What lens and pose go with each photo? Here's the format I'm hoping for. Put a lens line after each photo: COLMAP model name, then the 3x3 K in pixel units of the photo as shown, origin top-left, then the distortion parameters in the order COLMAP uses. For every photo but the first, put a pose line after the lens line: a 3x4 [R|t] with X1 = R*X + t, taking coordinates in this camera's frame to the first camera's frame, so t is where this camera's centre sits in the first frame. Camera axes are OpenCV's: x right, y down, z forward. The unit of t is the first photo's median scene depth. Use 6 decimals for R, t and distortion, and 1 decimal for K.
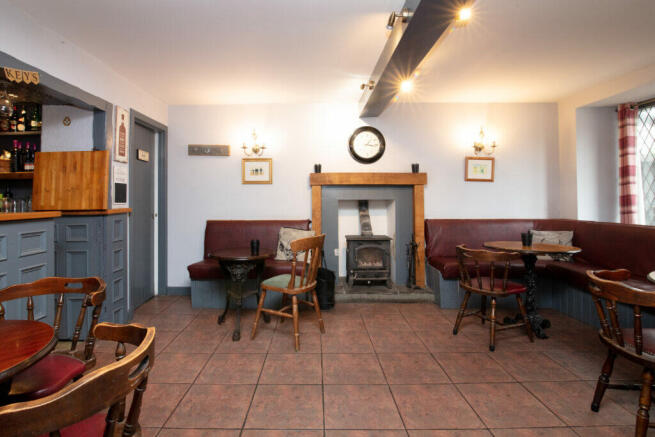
lens RADIAL K [[323.6, 0, 314.5], [0, 323.6, 195.1], [0, 0, 1]] dist [-0.003738, -0.000265]
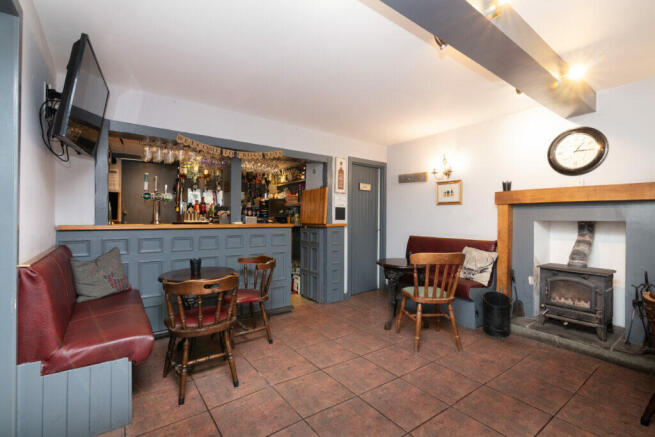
lens RADIAL K [[295.4, 0, 327.5], [0, 295.4, 218.5], [0, 0, 1]] dist [0.000805, 0.000291]
pose [[0.606561, 0.009976, -0.794974, 0.387060], [-0.001164, 0.999931, 0.011660, 0.000684], [0.795036, -0.006147, 0.606531, 0.084424]]
